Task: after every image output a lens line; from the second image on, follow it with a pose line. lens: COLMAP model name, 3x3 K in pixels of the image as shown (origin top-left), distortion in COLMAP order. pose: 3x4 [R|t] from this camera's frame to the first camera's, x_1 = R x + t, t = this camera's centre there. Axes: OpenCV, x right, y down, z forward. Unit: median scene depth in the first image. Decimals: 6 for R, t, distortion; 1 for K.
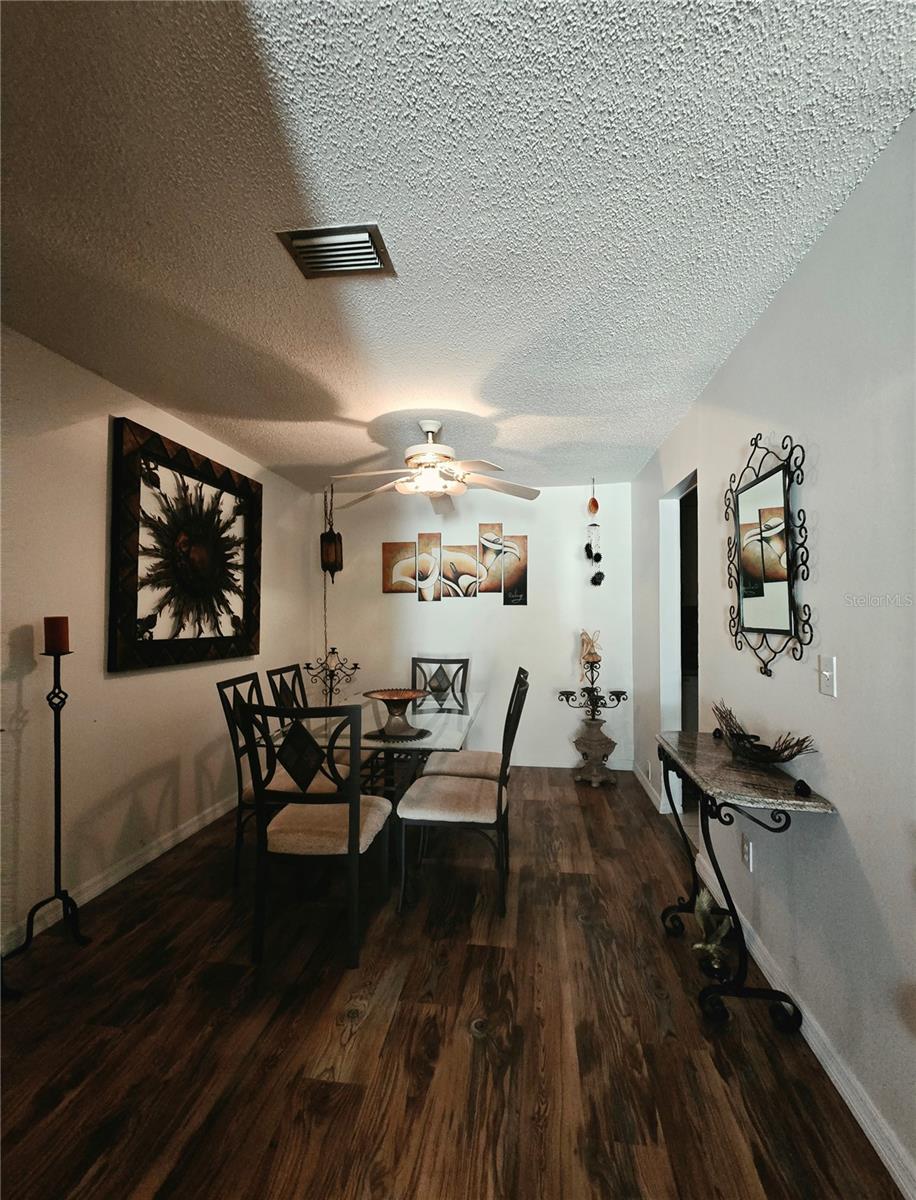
lens RADIAL K [[488.9, 0, 457.9], [0, 488.9, 606.2], [0, 0, 1]] dist [0.000440, 0.000199]
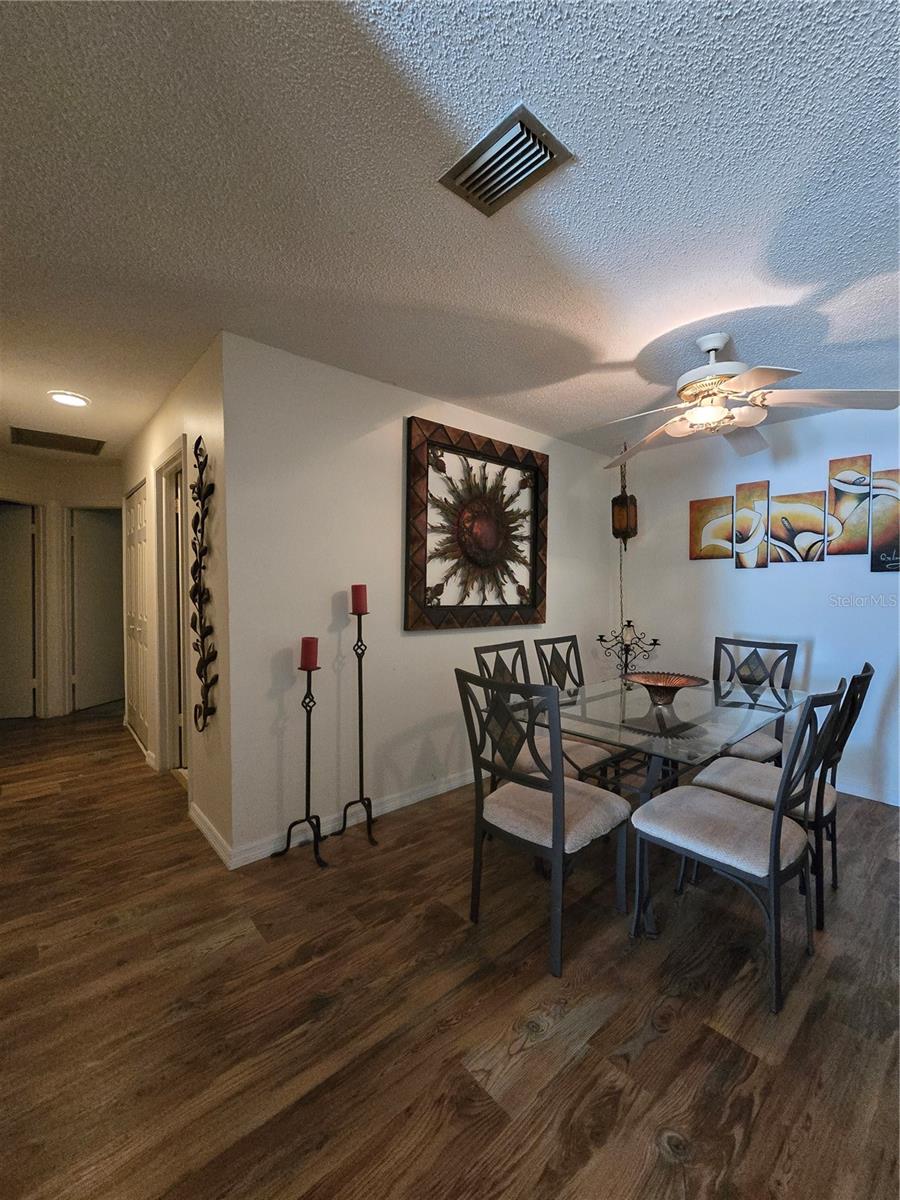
lens RADIAL K [[484.6, 0, 462.7], [0, 484.6, 592.9], [0, 0, 1]] dist [-0.000404, -0.000473]
pose [[0.766913, 0.014986, -0.641576, 0.144616], [0.006225, 0.999507, 0.030788, 0.003685], [0.641720, -0.027605, 0.766442, 0.149448]]
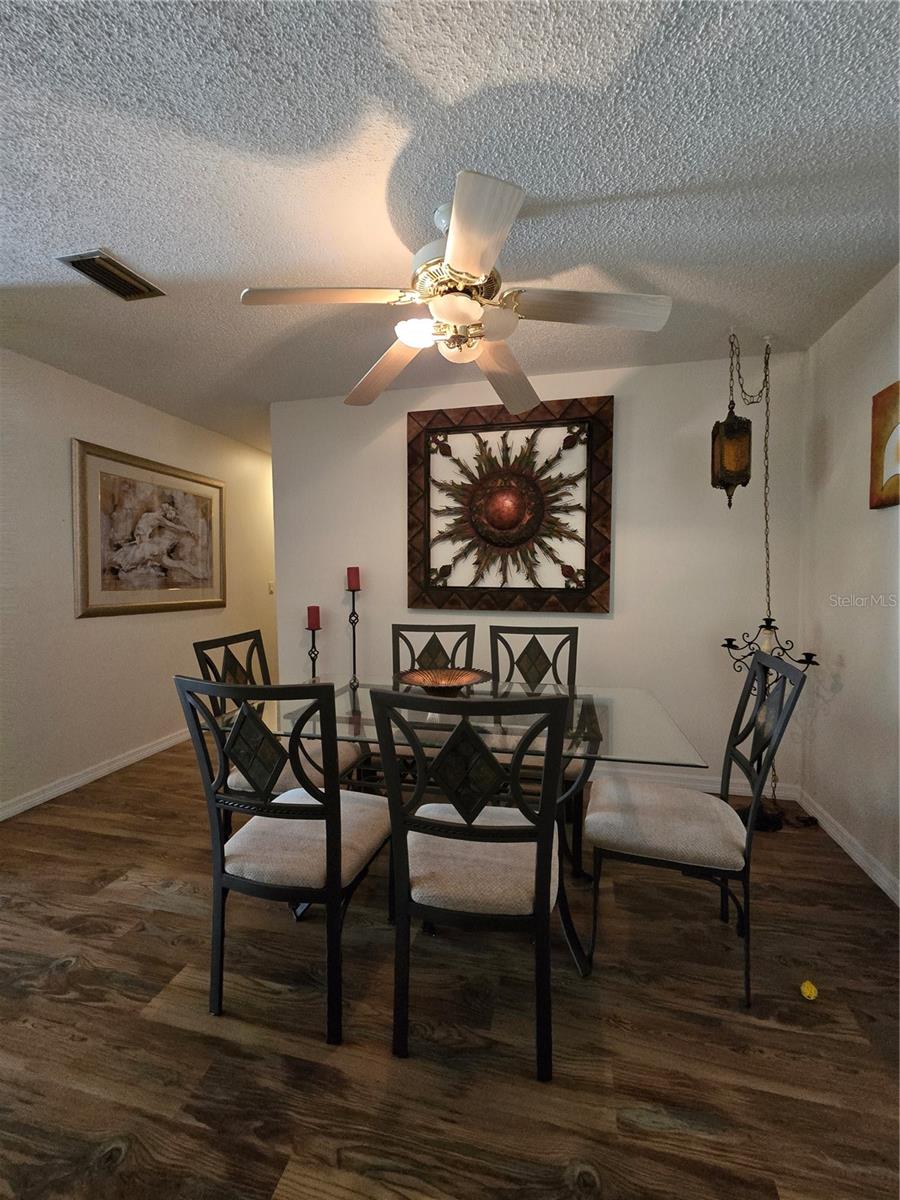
lens RADIAL K [[495.7, 0, 468.2], [0, 495.7, 596.4], [0, 0, 1]] dist [0.001173, 0.000652]
pose [[-0.079040, 0.042145, -0.995980, 0.551371], [0.022336, 0.998930, 0.040497, 0.043744], [0.996621, -0.019045, -0.079897, 1.096410]]
